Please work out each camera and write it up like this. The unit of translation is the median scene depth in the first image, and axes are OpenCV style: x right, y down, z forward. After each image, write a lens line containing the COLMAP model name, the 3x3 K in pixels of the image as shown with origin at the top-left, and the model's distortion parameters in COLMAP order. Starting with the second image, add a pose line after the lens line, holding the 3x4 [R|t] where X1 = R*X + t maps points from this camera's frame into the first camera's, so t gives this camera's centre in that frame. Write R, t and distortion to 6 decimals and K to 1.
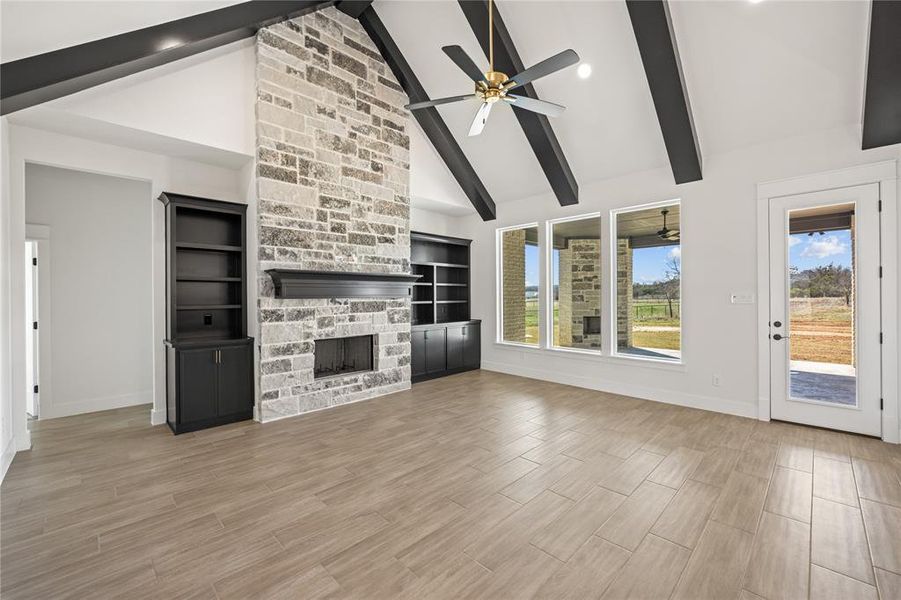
lens RADIAL K [[367.3, 0, 451.7], [0, 367.3, 298.0], [0, 0, 1]] dist [-0.001148, -0.000297]
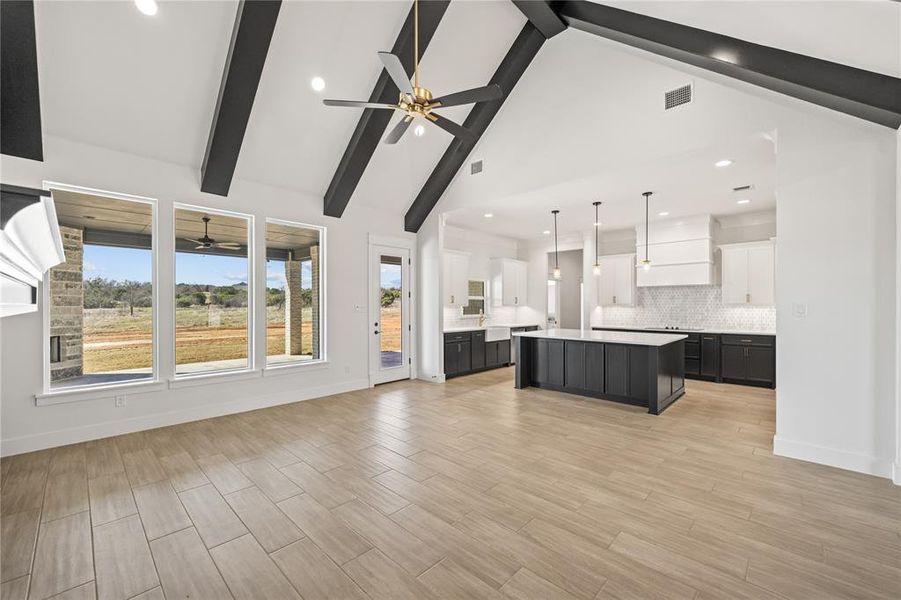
lens RADIAL K [[357.2, 0, 451.5], [0, 357.2, 304.4], [0, 0, 1]] dist [-0.002027, 0.000430]
pose [[-0.019561, 0.007238, 0.999782, -0.522607], [0.006170, 0.999956, -0.007119, -0.001512], [-0.999790, 0.006029, -0.019605, 0.545482]]
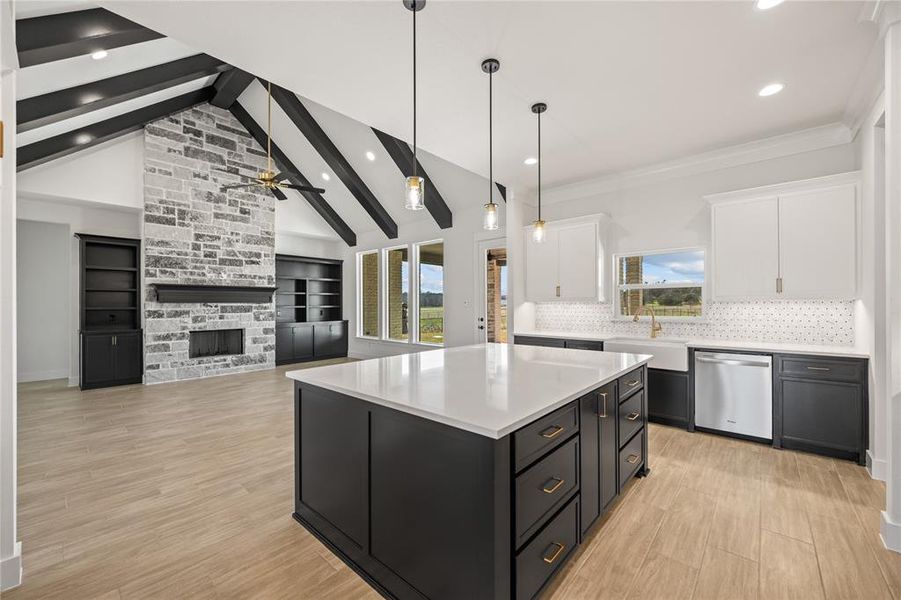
lens RADIAL K [[357.2, 0, 451.5], [0, 357.2, 304.4], [0, 0, 1]] dist [-0.002027, 0.000430]
pose [[0.998002, 0.003471, 0.063082, 0.572344], [-0.003126, 0.999980, -0.005566, 0.011395], [-0.063100, 0.005358, 0.997993, -0.485229]]
